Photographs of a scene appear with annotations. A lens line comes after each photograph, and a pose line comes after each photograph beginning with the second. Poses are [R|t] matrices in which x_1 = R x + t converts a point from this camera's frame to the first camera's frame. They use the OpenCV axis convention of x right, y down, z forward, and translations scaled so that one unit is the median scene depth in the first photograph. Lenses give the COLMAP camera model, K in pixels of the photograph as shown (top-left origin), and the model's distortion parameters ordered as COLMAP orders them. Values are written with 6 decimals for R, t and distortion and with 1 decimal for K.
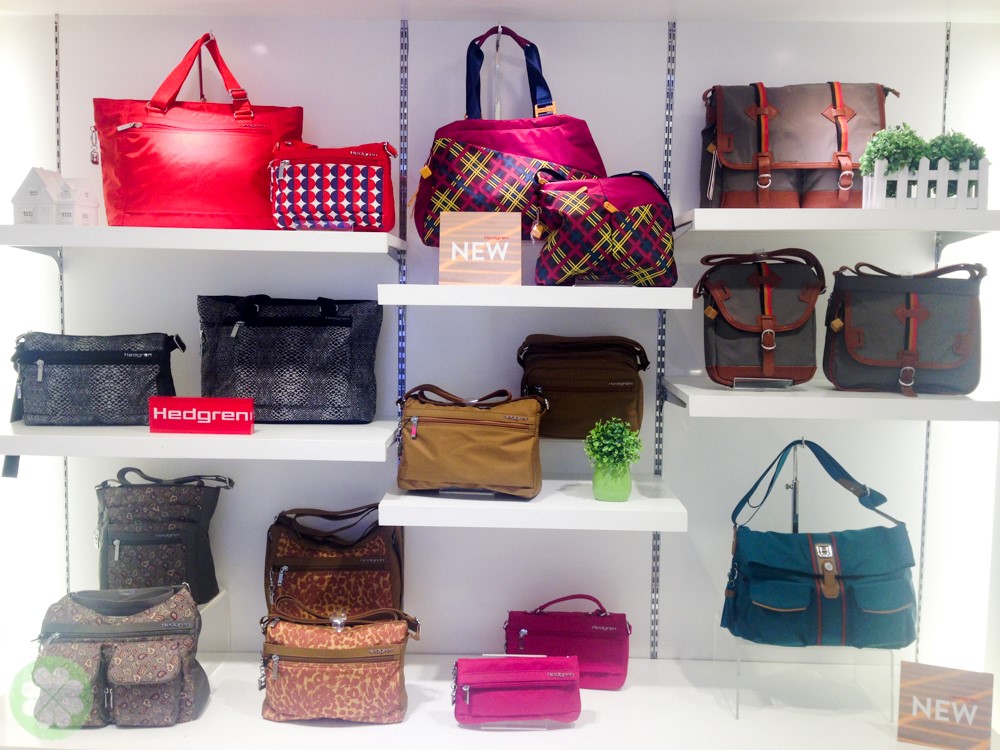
lens RADIAL K [[938.0, 0, 500.0], [0, 938.0, 375.0], [0, 0, 1]] dist [0.131977, -0.162565]
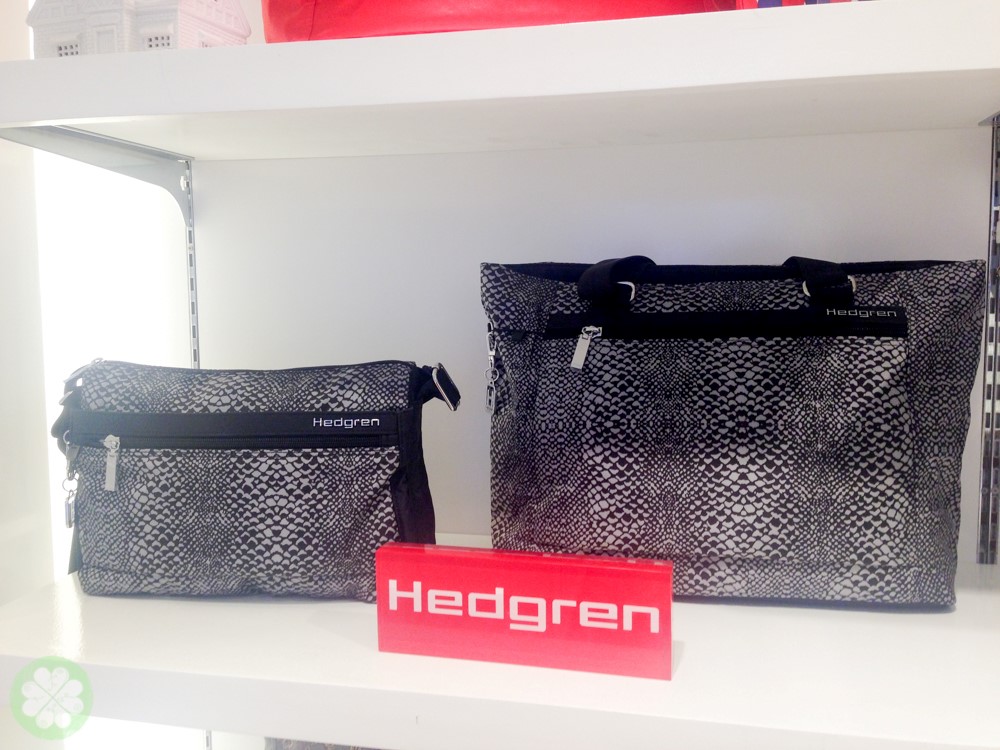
lens RADIAL K [[938.0, 0, 500.0], [0, 938.0, 375.0], [0, 0, 1]] dist [0.131977, -0.162565]
pose [[0.979707, -0.004873, -0.200376, -0.242201], [0.006881, 0.999933, 0.009326, -0.042031], [0.200317, -0.010515, 0.979675, 0.638475]]
